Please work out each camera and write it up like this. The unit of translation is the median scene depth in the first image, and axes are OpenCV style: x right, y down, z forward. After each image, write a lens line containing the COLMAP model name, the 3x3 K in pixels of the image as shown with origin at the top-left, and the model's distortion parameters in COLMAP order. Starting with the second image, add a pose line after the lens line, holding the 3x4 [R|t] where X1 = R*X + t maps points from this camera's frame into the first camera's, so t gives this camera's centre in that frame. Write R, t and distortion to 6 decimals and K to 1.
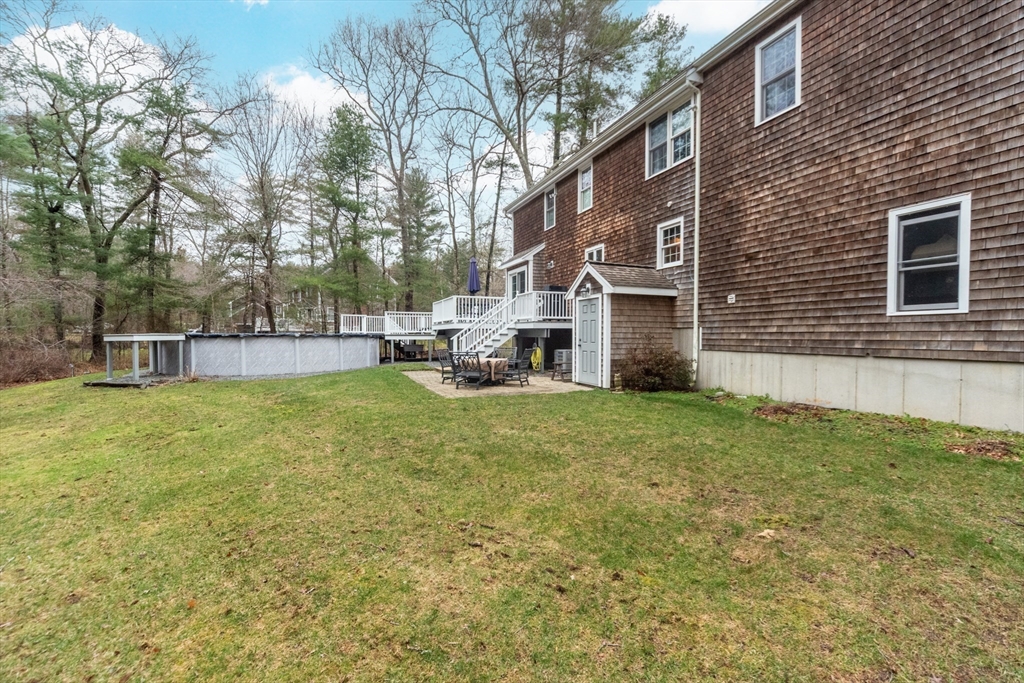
lens RADIAL K [[434.7, 0, 513.3], [0, 434.7, 342.2], [0, 0, 1]] dist [0.003389, 0.000181]
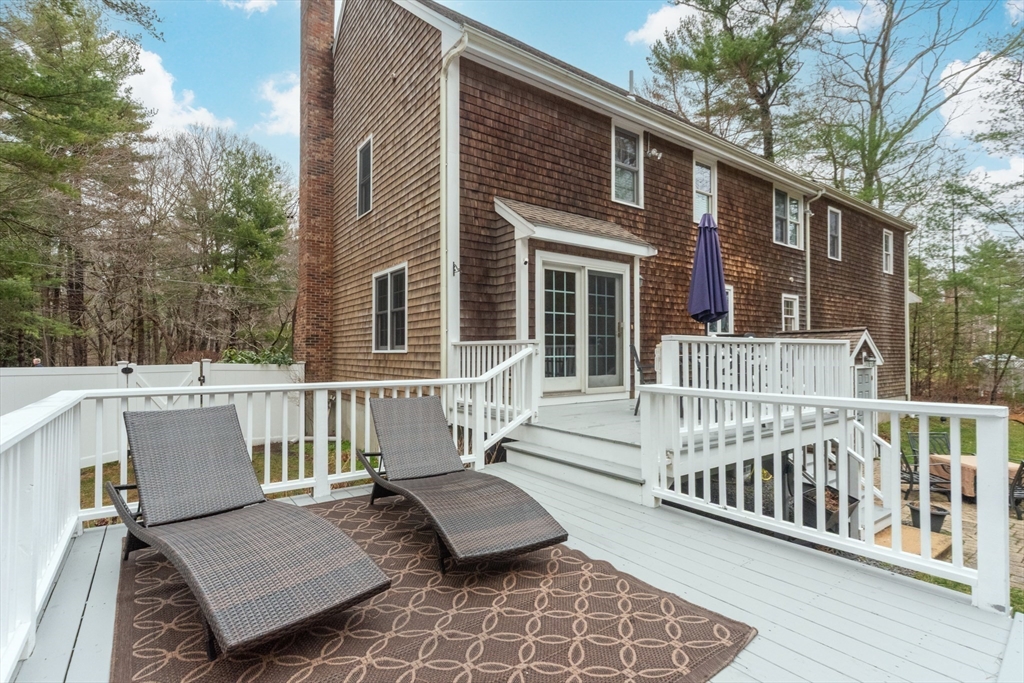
lens RADIAL K [[486.0, 0, 505.0], [0, 486.0, 343.9], [0, 0, 1]] dist [0.000202, -0.001436]
pose [[-0.227117, 0.014491, 0.973760, -0.486752], [0.015936, 0.999811, -0.011162, -0.111718], [-0.973737, 0.012983, -0.227305, 1.447677]]
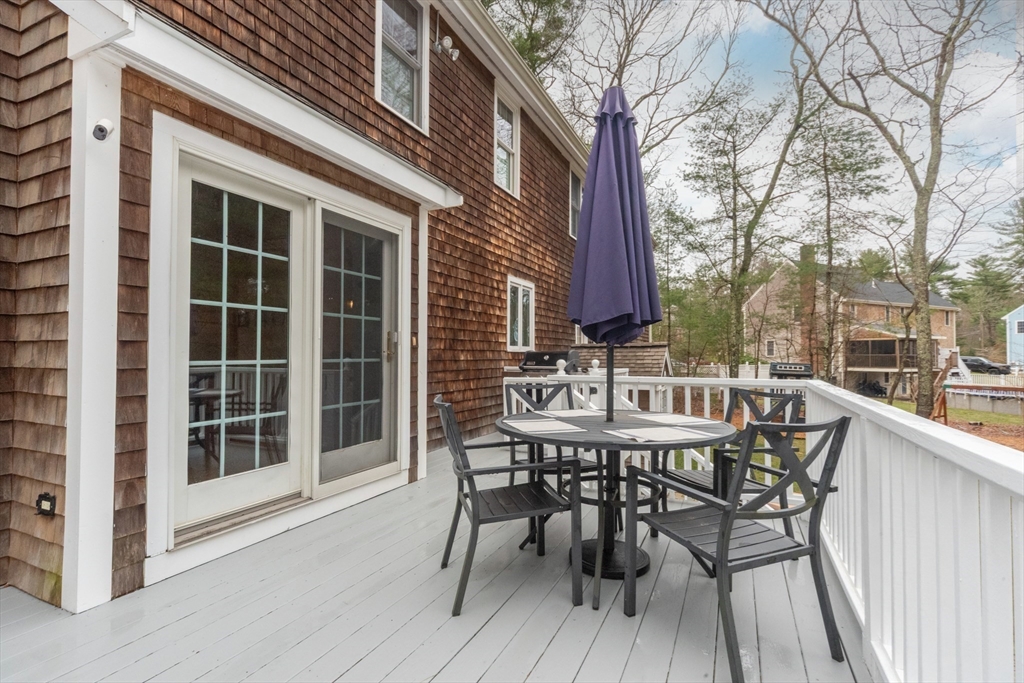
lens RADIAL K [[486.0, 0, 507.1], [0, 486.0, 345.4], [0, 0, 1]] dist [0.000202, -0.001436]
pose [[-0.673708, 0.008298, 0.738951, -0.216413], [0.007042, 0.999964, -0.004809, -0.131443], [-0.738964, 0.001964, -0.673742, 1.326708]]
